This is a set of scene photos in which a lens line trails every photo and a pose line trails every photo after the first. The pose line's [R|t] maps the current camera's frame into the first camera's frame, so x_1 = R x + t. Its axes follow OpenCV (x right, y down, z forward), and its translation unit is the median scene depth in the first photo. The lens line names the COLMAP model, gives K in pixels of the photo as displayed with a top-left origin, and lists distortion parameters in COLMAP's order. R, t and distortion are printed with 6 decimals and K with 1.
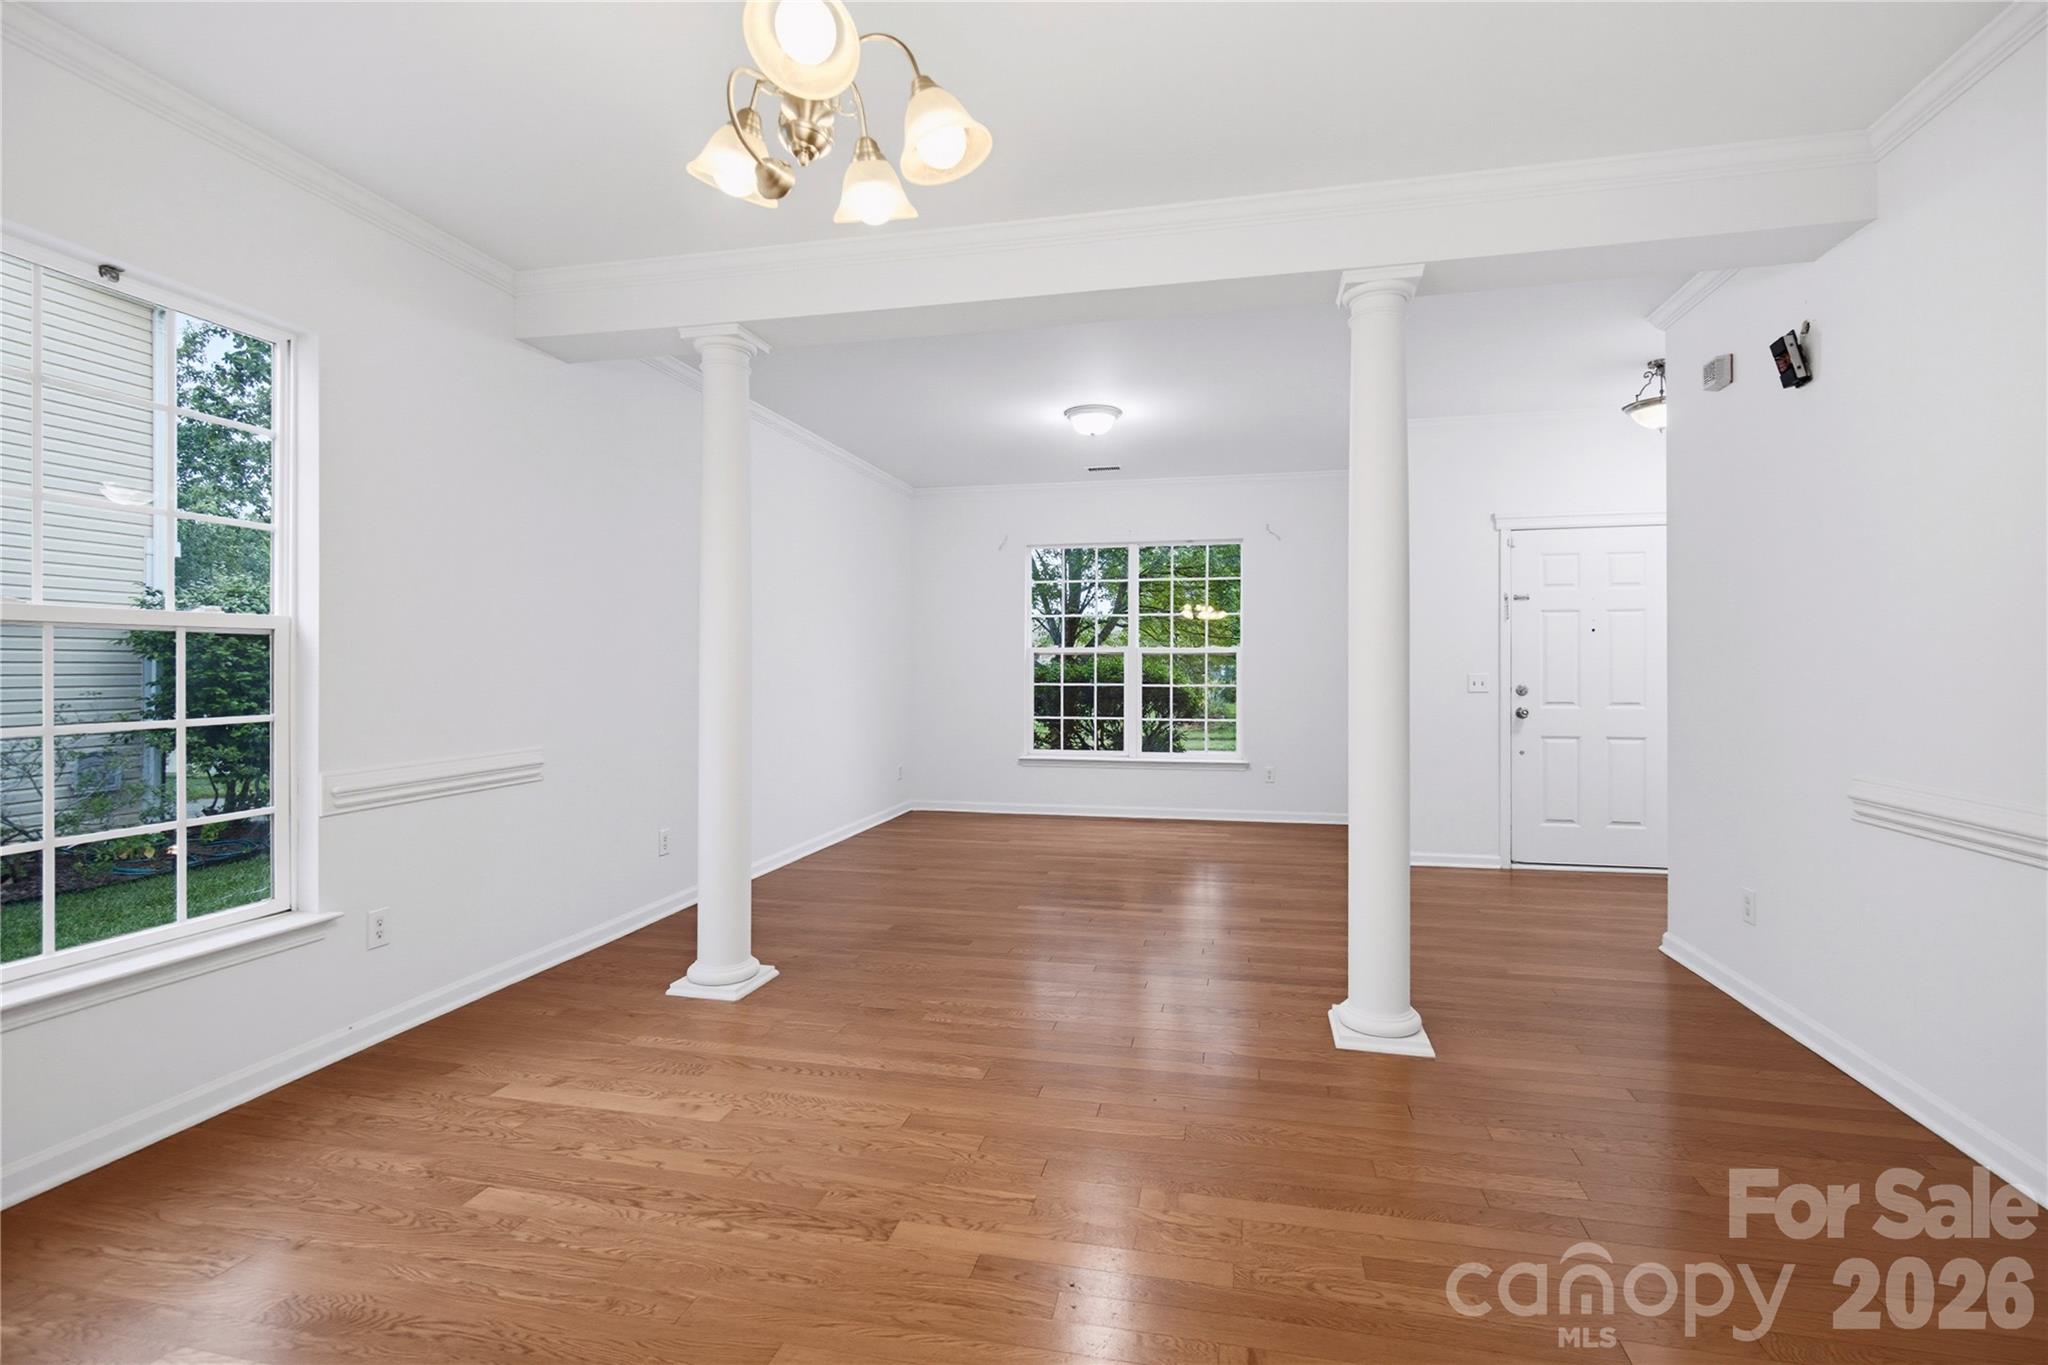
lens RADIAL K [[897.4, 0, 1056.5], [0, 897.4, 669.8], [0, 0, 1]] dist [-0.001996, 0.000320]
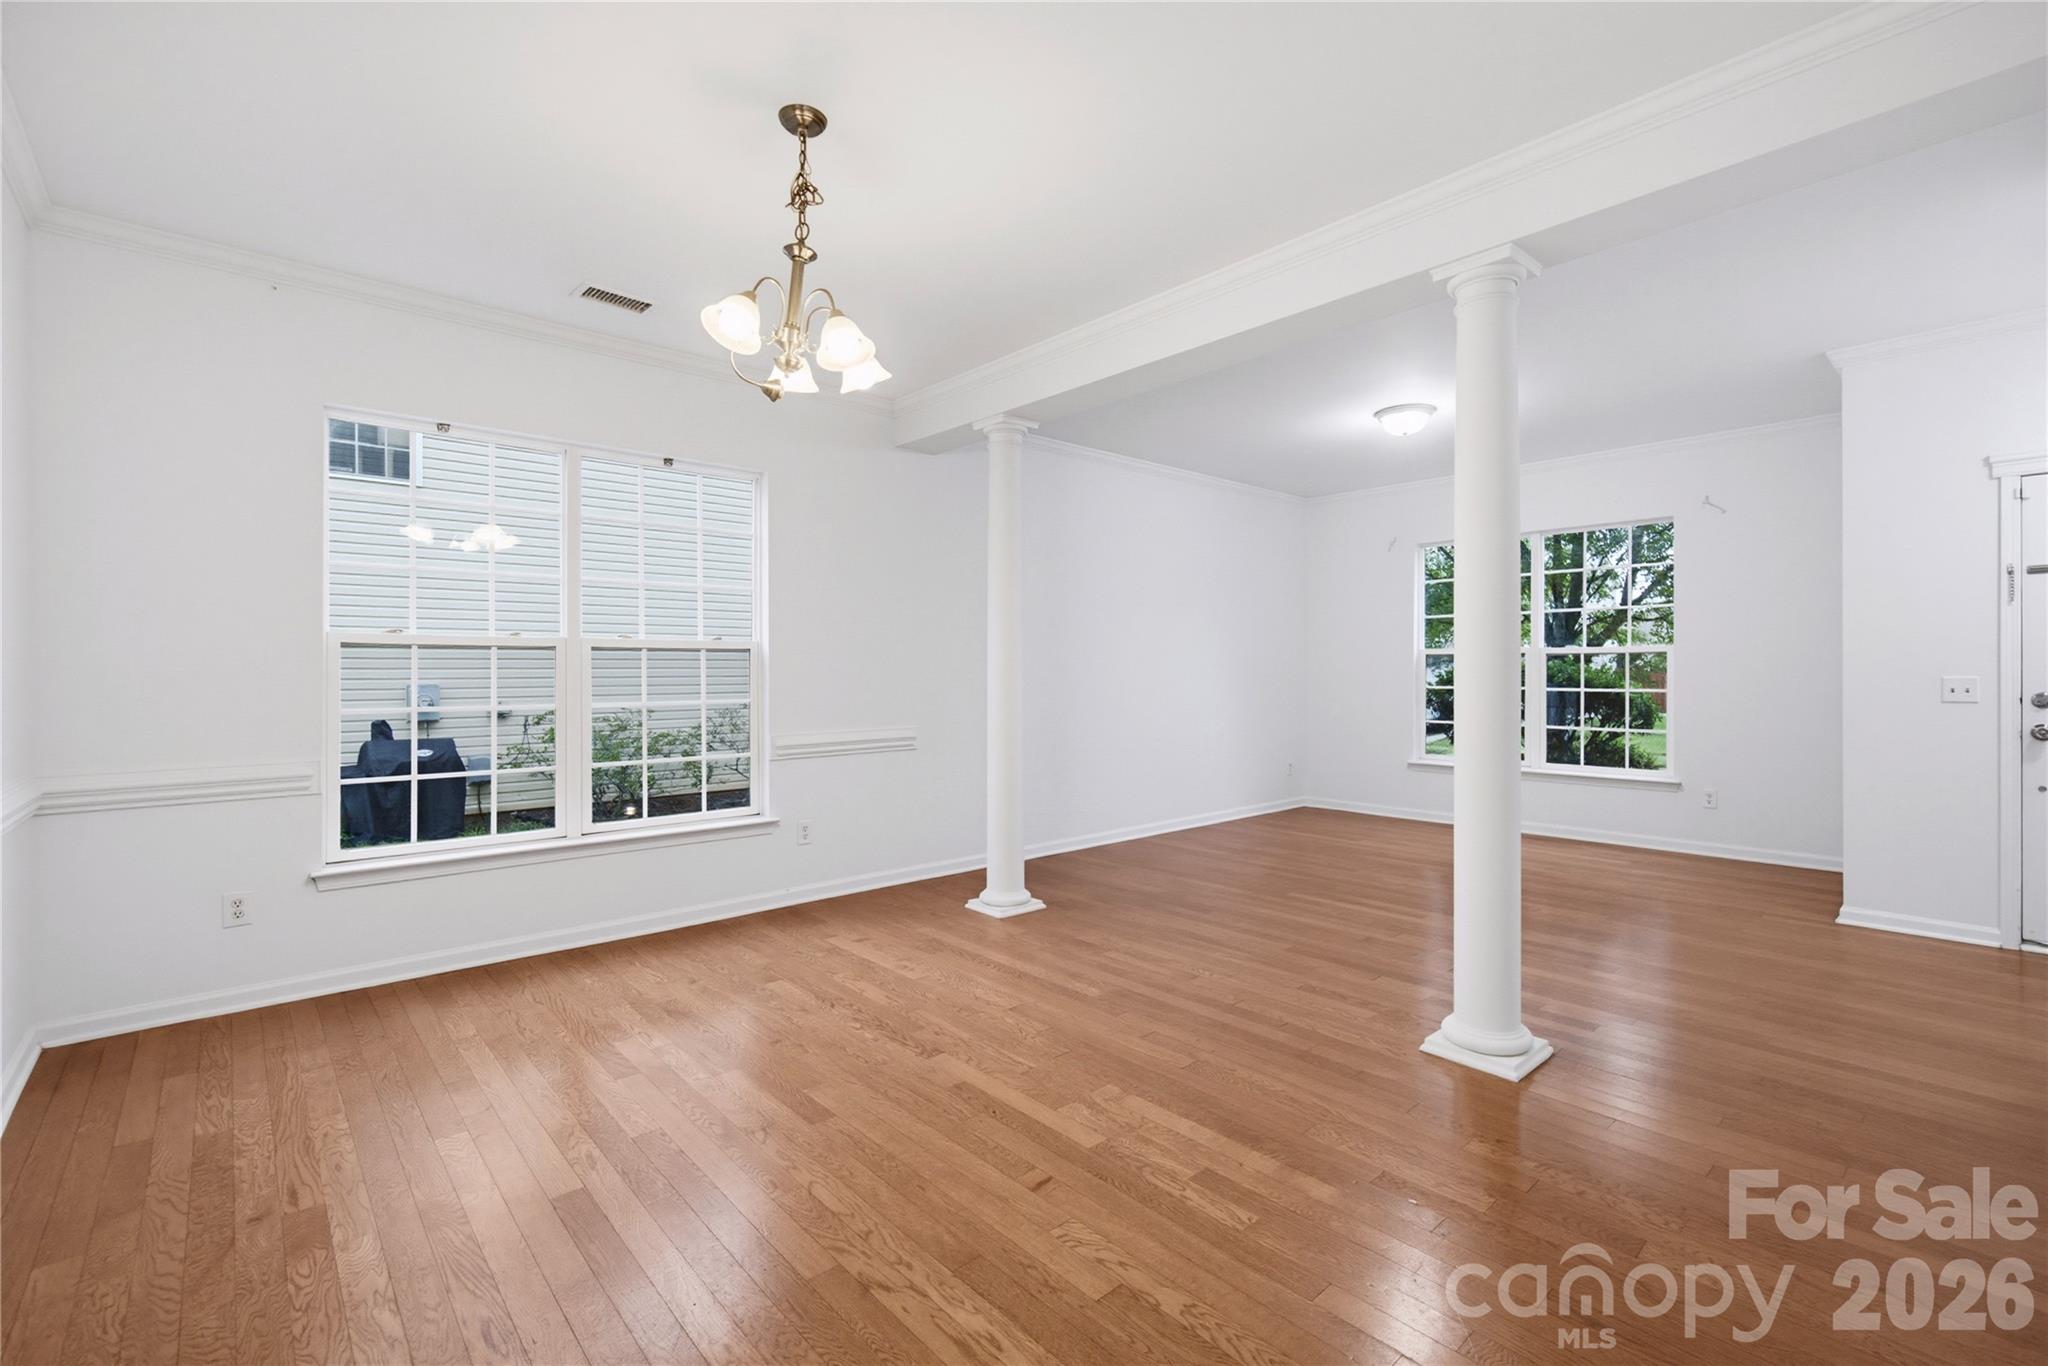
lens RADIAL K [[897.4, 0, 1056.5], [0, 897.4, 670.3], [0, 0, 1]] dist [-0.001996, 0.000320]
pose [[0.812797, -0.002026, -0.582543, 0.515825], [0.000143, 0.999995, -0.003279, 0.002126], [0.582547, 0.002582, 0.812793, -0.044994]]
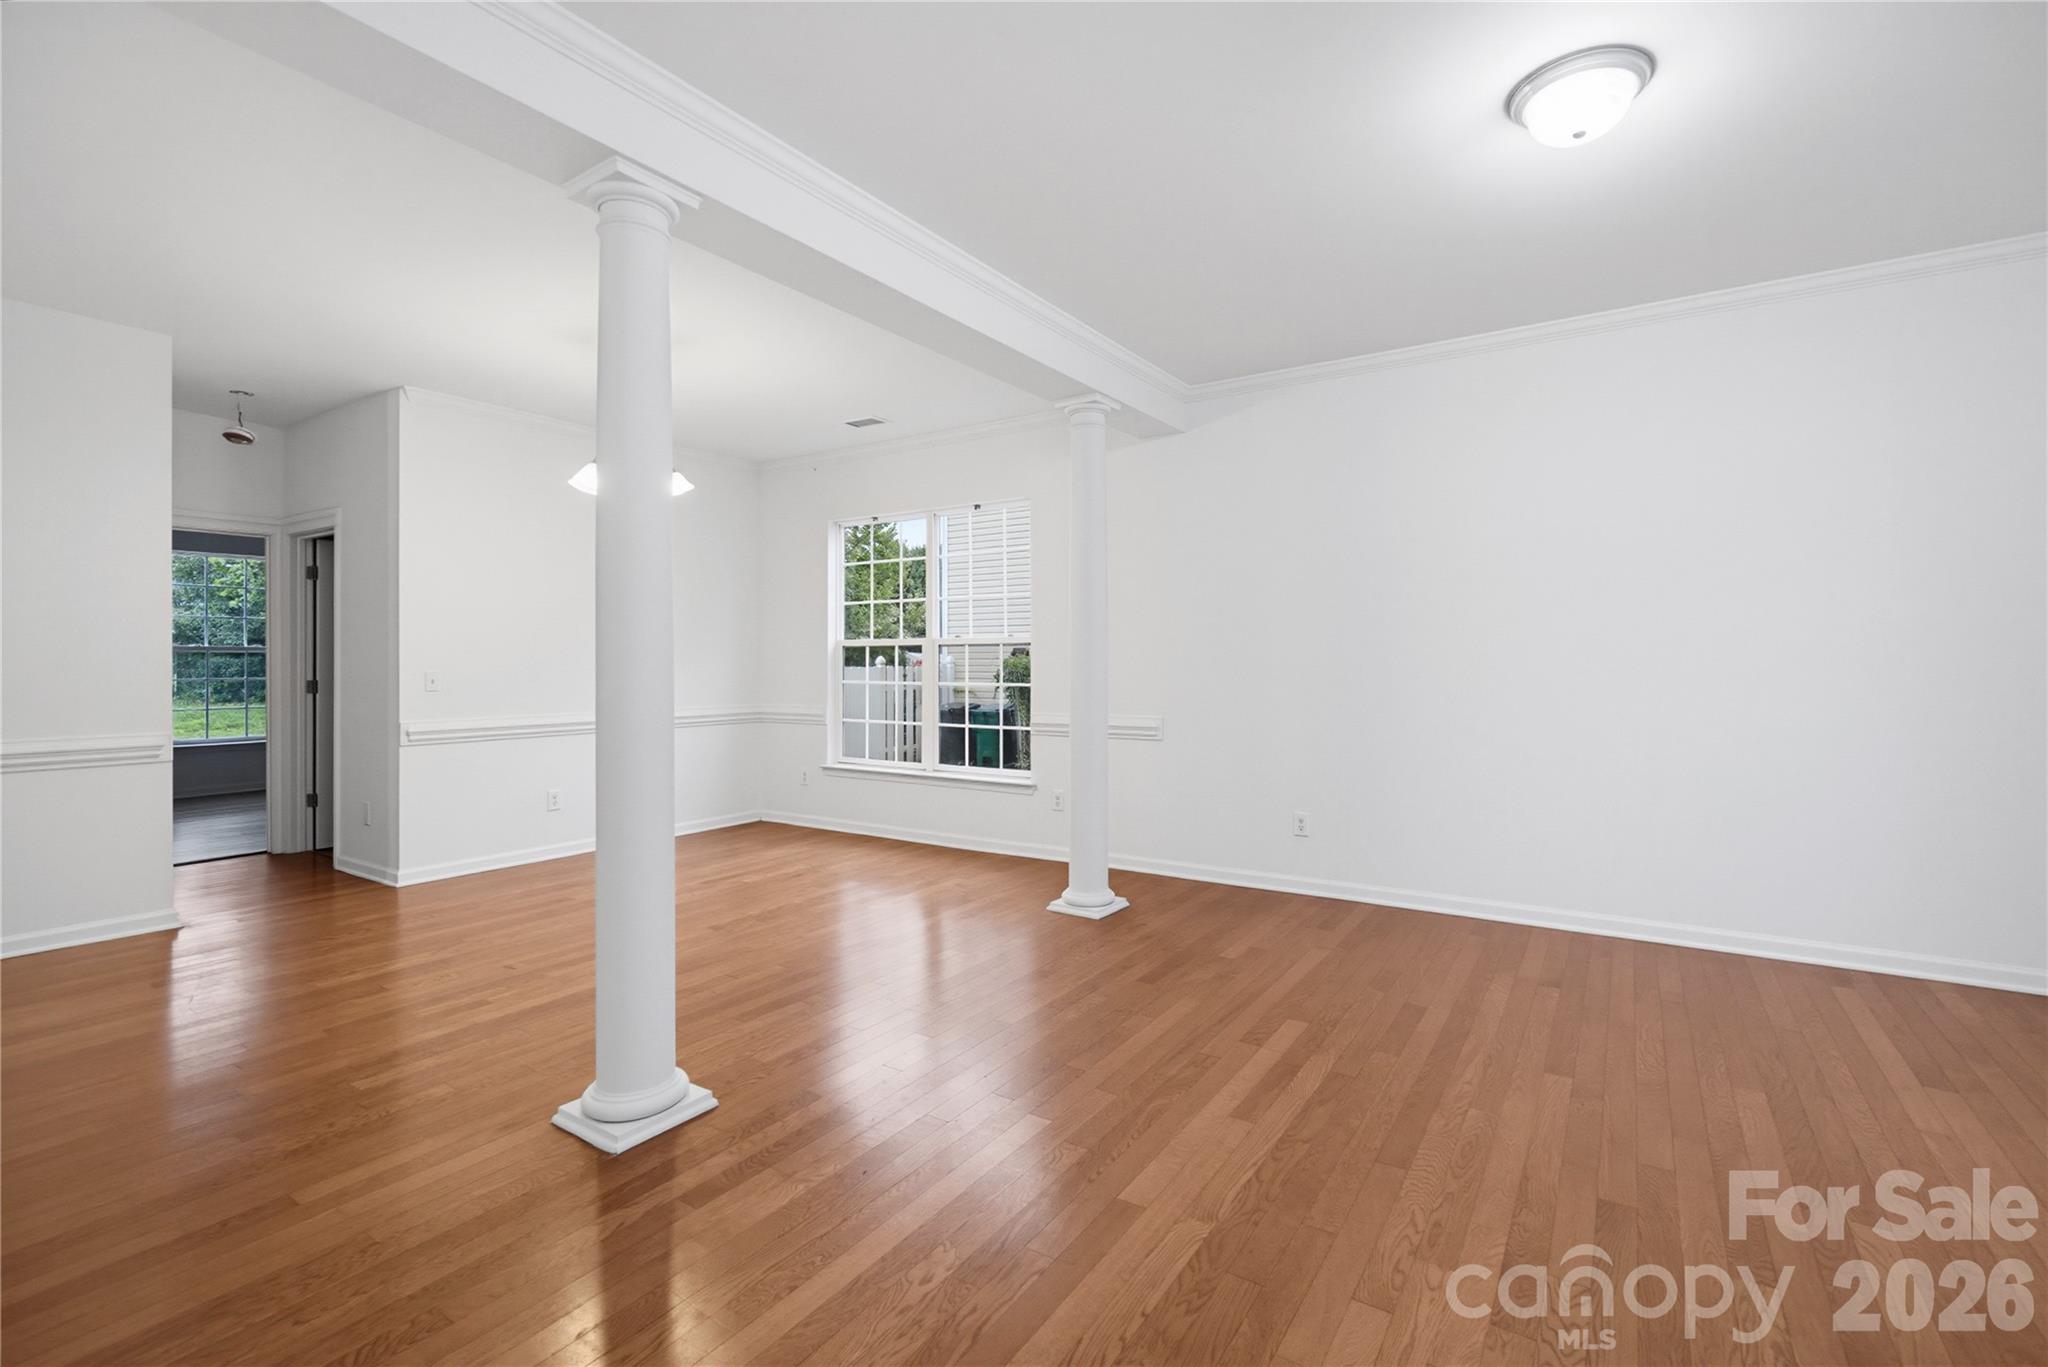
lens RADIAL K [[891.8, 0, 1023.4], [0, 891.8, 660.7], [0, 0, 1]] dist [-0.000189, 0.000047]
pose [[-0.382329, 0.007652, -0.923995, 0.910745], [0.006475, 0.999963, 0.005602, -0.011738], [0.924004, -0.003841, -0.382365, 1.516792]]
